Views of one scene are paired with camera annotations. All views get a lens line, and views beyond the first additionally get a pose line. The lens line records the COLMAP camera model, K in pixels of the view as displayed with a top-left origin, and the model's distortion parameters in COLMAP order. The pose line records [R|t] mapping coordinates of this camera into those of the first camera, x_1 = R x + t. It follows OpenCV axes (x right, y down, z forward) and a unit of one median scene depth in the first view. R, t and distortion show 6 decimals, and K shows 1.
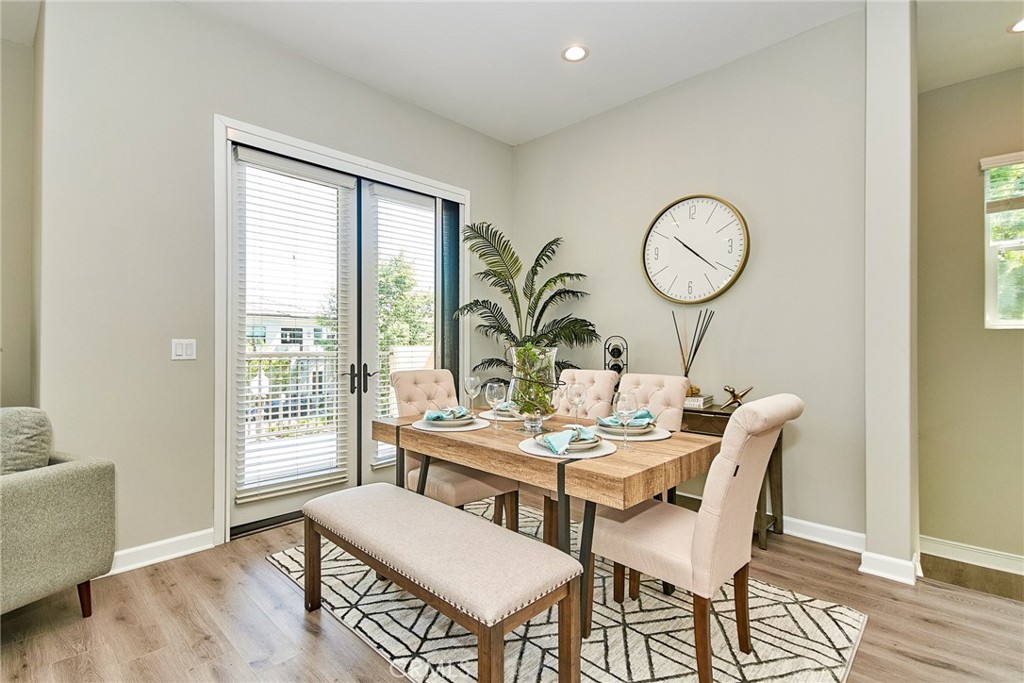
lens RADIAL K [[473.0, 0, 500.0], [0, 473.0, 340.6], [0, 0, 1]] dist [-0.002069, -0.000398]
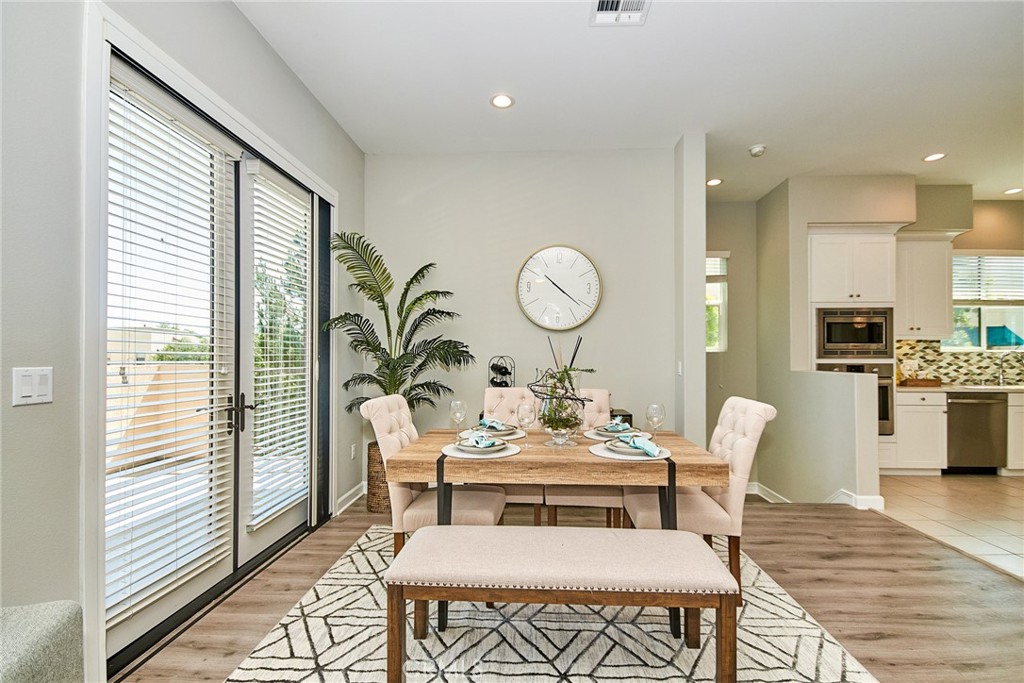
lens RADIAL K [[452.6, 0, 516.8], [0, 452.6, 348.7], [0, 0, 1]] dist [0.009808, -0.012762]
pose [[0.743433, 0.011468, 0.668712, -0.456173], [-0.002458, 0.999893, -0.014415, -0.013565], [-0.668805, 0.009073, 0.743382, 0.166501]]
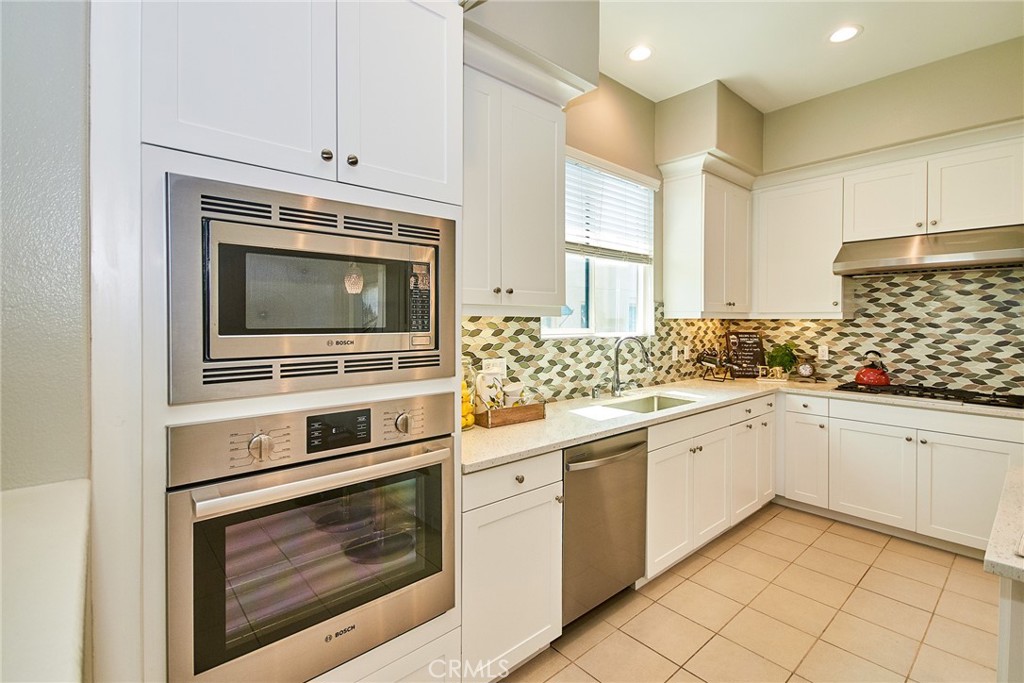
lens RADIAL K [[453.2, 0, 512.5], [0, 453.2, 324.3], [0, 0, 1]] dist [0.001536, -0.006473]
pose [[0.083608, -0.011086, 0.996437, 0.830064], [-0.001611, 0.999935, 0.011260, -0.062211], [-0.996497, -0.002547, 0.083584, 0.324328]]
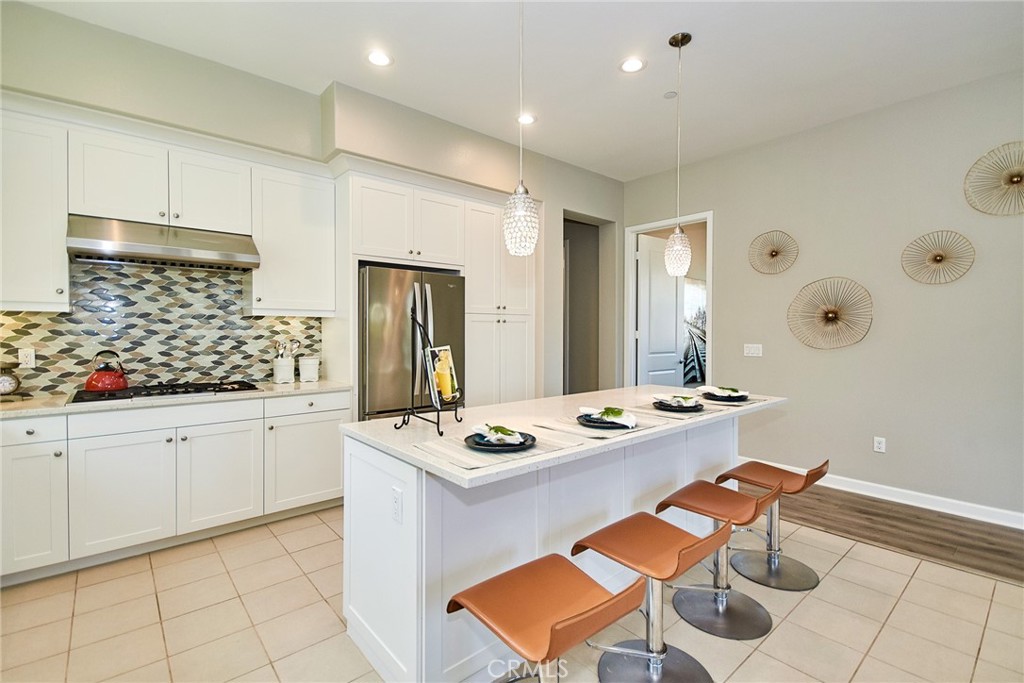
lens RADIAL K [[456.5, 0, 512.4], [0, 456.5, 336.8], [0, 0, 1]] dist [0.009728, -0.010974]
pose [[-0.997141, -0.005299, 0.075384, 1.050190], [-0.004248, 0.999892, 0.014094, -0.037145], [-0.075450, 0.013733, -0.997055, 0.401529]]
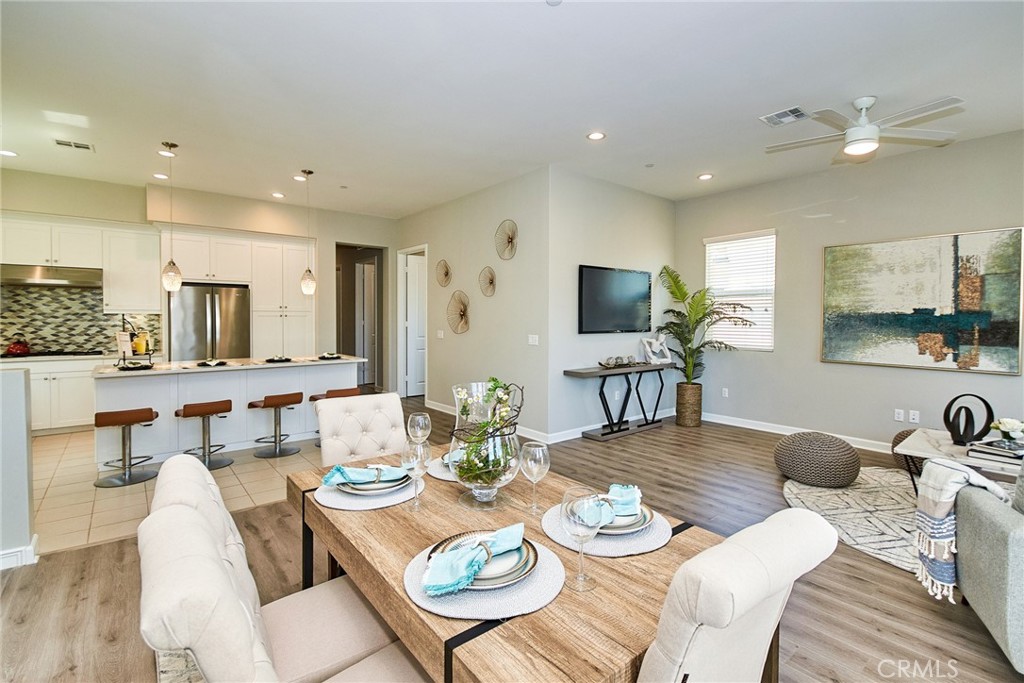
lens RADIAL K [[476.6, 0, 513.6], [0, 476.6, 323.8], [0, 0, 1]] dist [0.056230, -0.031647]
pose [[-0.993246, -0.007720, 0.115769, 0.005451], [-0.005843, 0.999846, 0.016550, -0.065604], [-0.115879, 0.015762, -0.993138, 1.074139]]
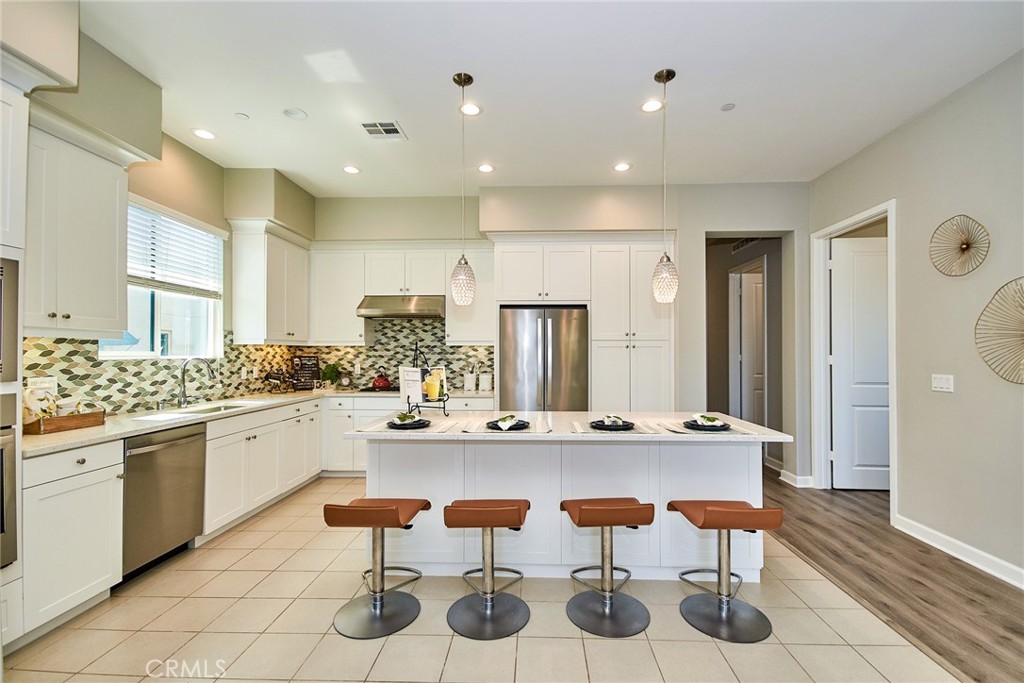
lens RADIAL K [[452.6, 0, 516.8], [0, 452.6, 348.7], [0, 0, 1]] dist [0.009808, -0.012762]
pose [[-0.671097, 0.004520, 0.741356, 0.432792], [-0.001545, 0.999971, -0.007495, -0.044714], [-0.741368, -0.006175, -0.671070, 0.328273]]
